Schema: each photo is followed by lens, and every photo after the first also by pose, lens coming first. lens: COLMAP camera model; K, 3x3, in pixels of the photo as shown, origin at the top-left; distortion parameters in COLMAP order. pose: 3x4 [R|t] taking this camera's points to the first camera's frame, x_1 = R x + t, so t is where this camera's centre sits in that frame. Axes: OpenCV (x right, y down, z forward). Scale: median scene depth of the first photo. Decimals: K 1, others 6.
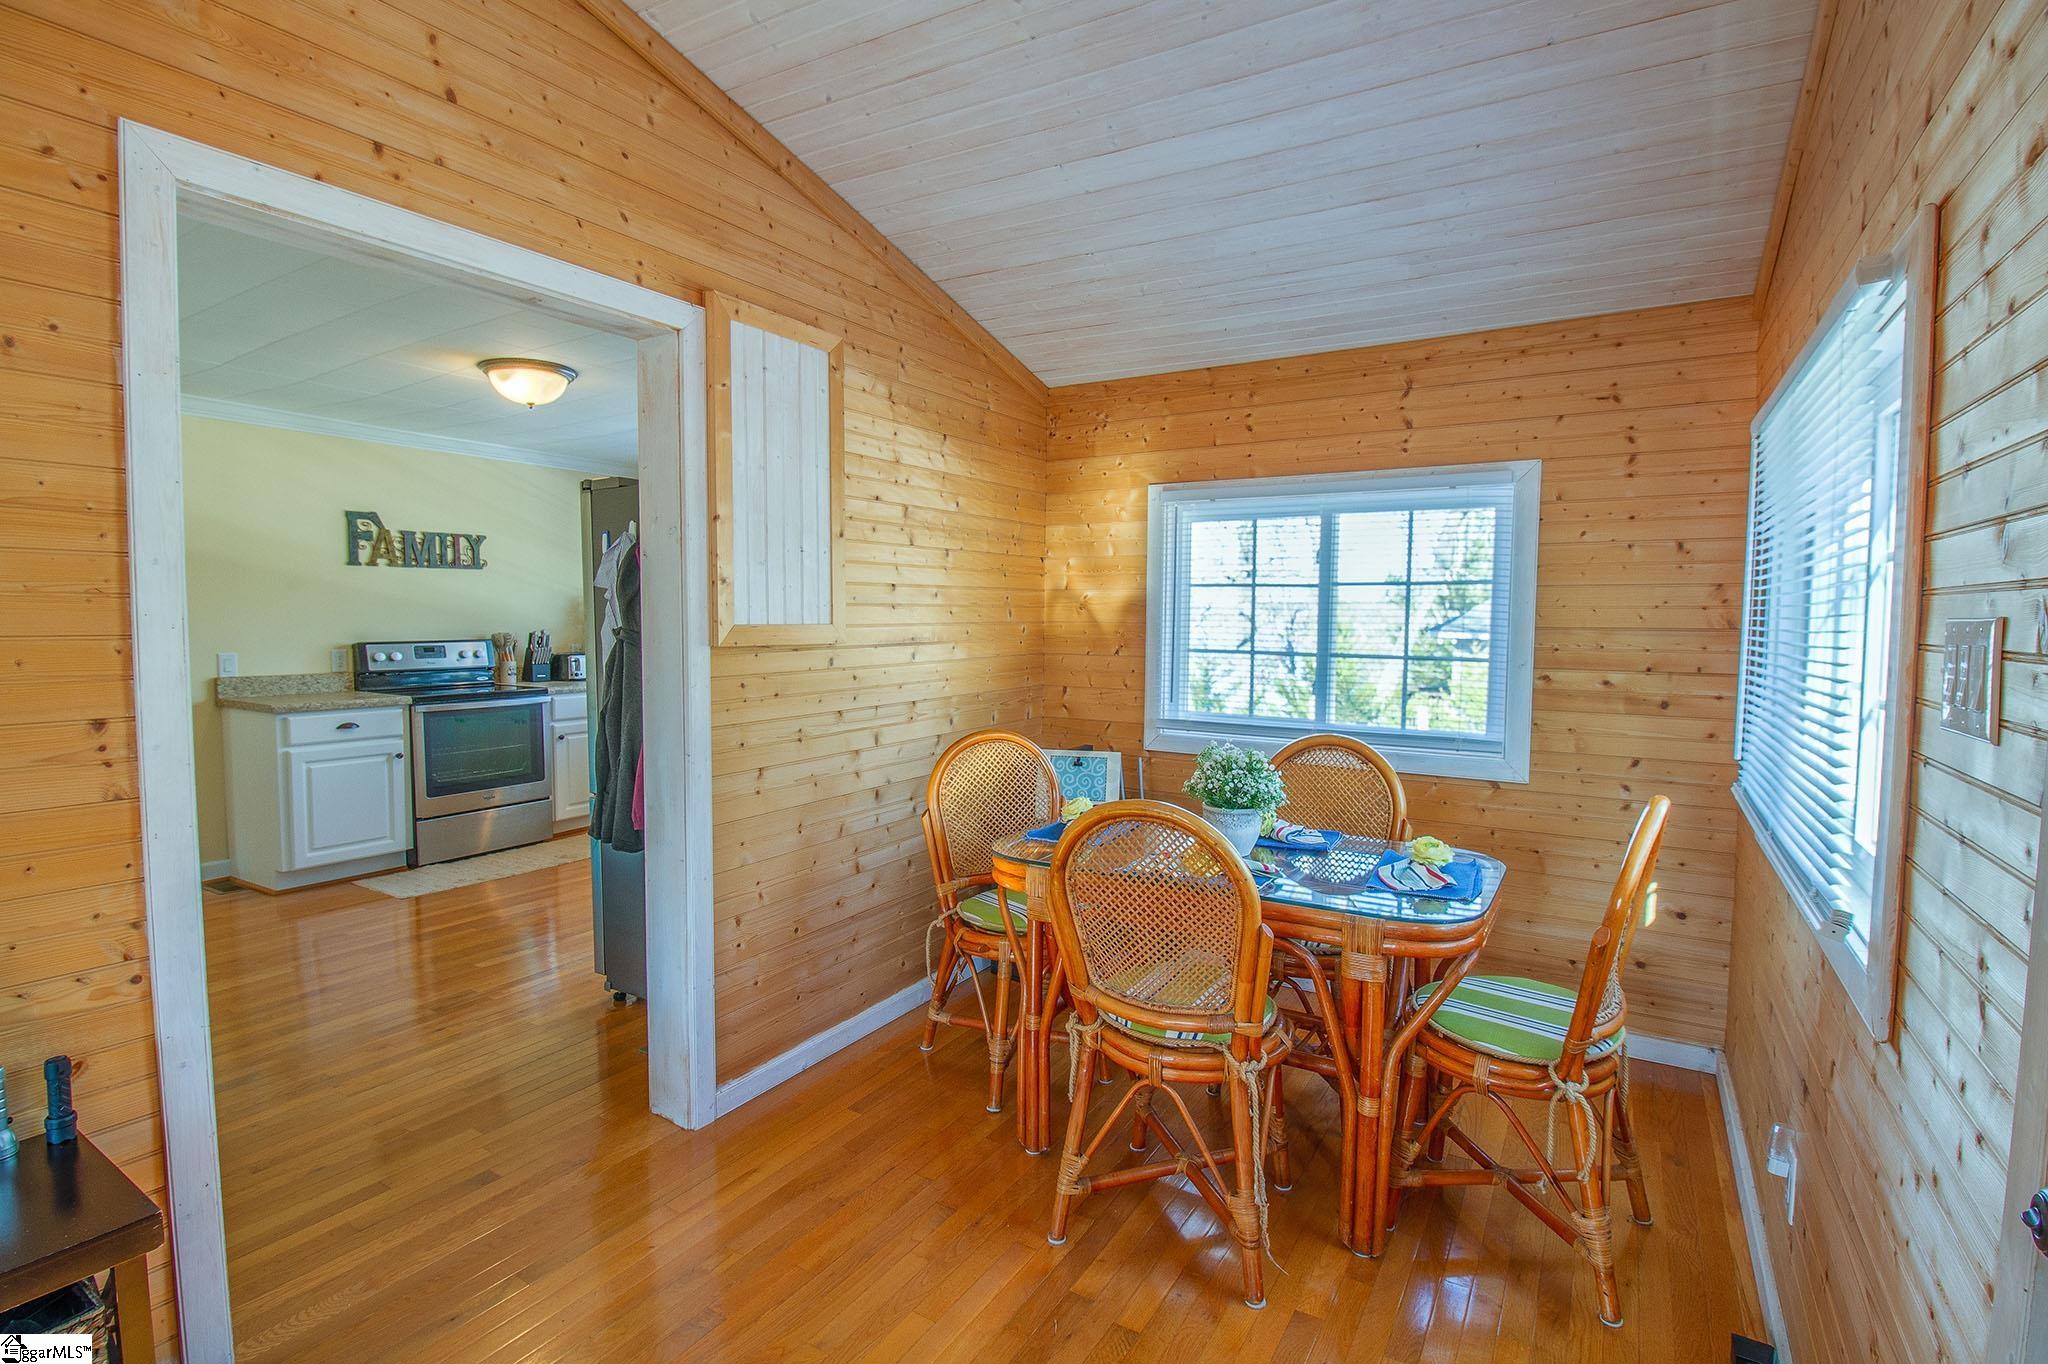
lens RADIAL K [[955.7, 0, 1026.6], [0, 955.7, 681.0], [0, 0, 1]] dist [-0.022789, -0.001301]
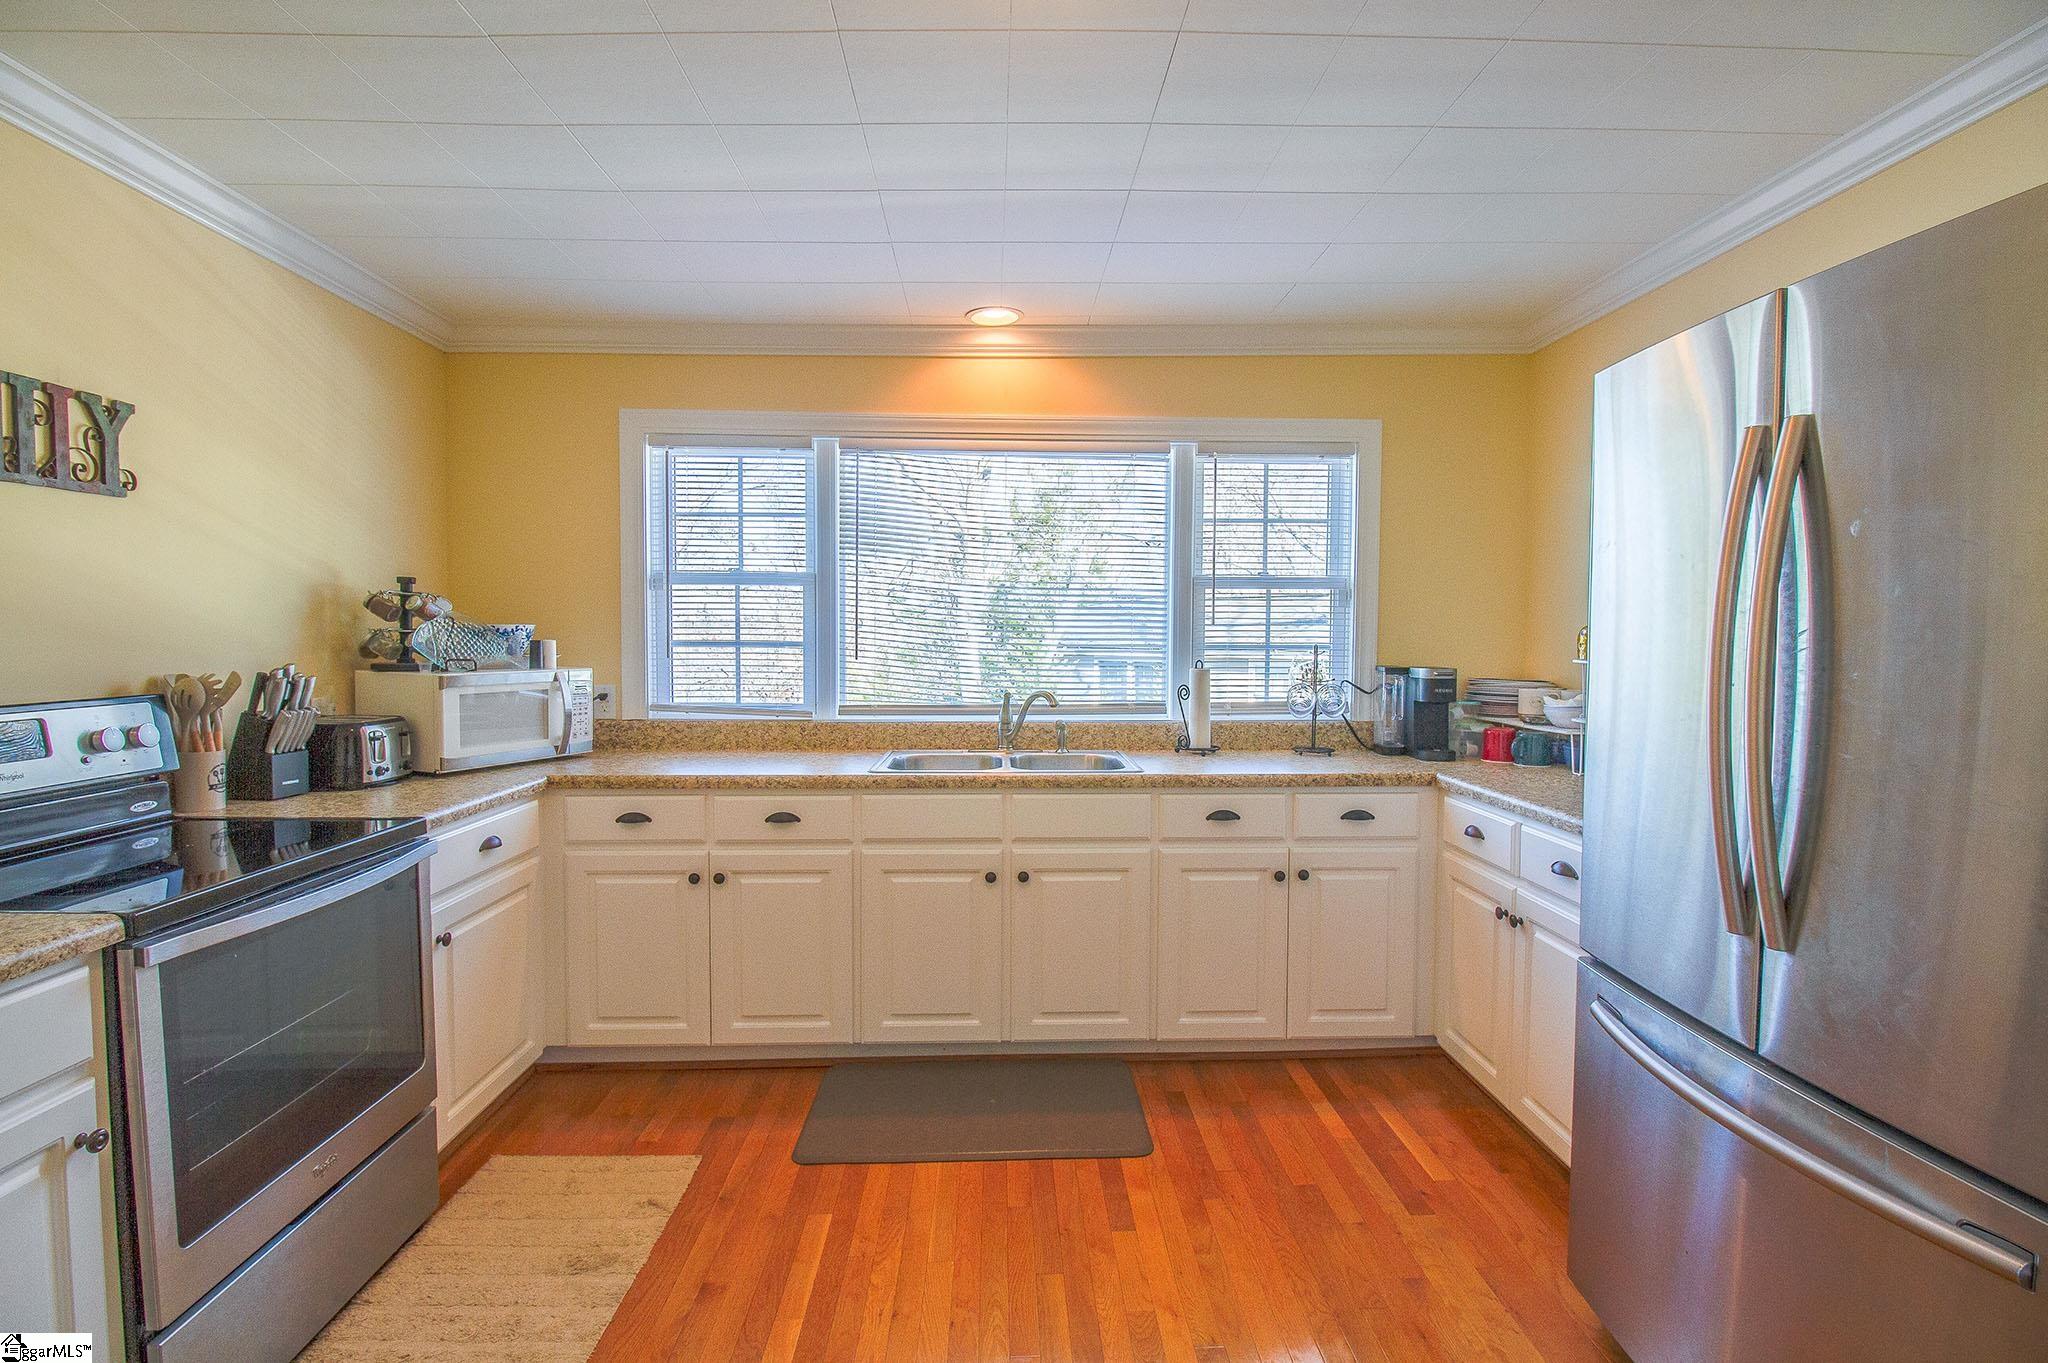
lens RADIAL K [[955.7, 0, 1022.2], [0, 955.7, 676.9], [0, 0, 1]] dist [-0.022789, -0.001301]
pose [[0.836350, -0.023800, 0.547679, -0.497936], [0.036499, 0.999258, -0.012312, -0.034804], [-0.546980, 0.030286, 0.836598, 0.537991]]
